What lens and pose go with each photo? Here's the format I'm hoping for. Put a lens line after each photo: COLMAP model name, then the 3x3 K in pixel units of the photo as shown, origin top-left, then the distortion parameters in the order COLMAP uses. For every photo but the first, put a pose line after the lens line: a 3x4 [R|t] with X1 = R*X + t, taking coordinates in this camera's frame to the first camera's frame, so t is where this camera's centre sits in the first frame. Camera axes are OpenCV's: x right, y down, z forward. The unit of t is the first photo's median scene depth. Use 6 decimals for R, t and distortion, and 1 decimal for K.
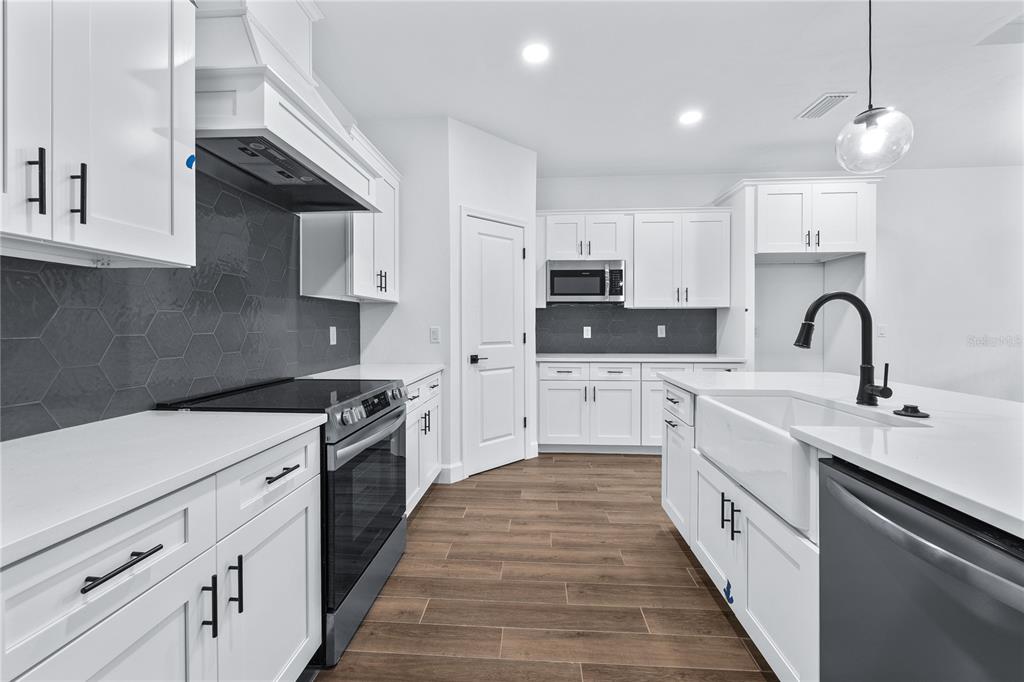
lens RADIAL K [[408.3, 0, 510.7], [0, 408.3, 334.9], [0, 0, 1]] dist [0.000124, -0.000014]
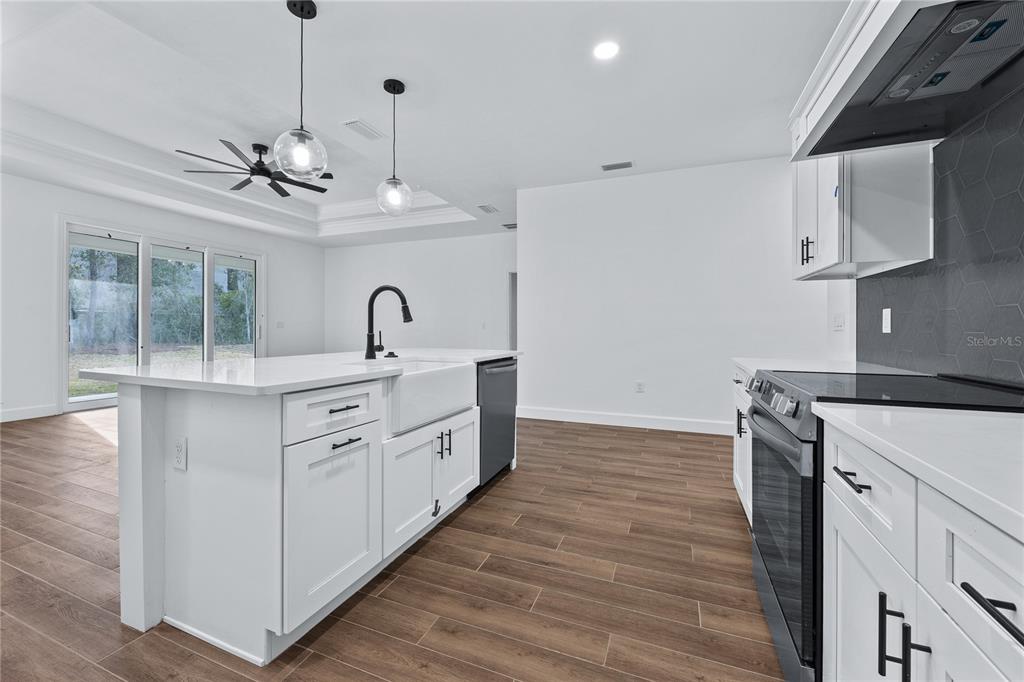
lens RADIAL K [[408.3, 0, 510.7], [0, 408.3, 334.9], [0, 0, 1]] dist [0.000124, -0.000014]
pose [[-0.951352, -0.005351, 0.308059, -0.097478], [0.005900, 0.999350, 0.035577, 0.025505], [-0.308049, 0.035664, -0.950702, 2.176717]]
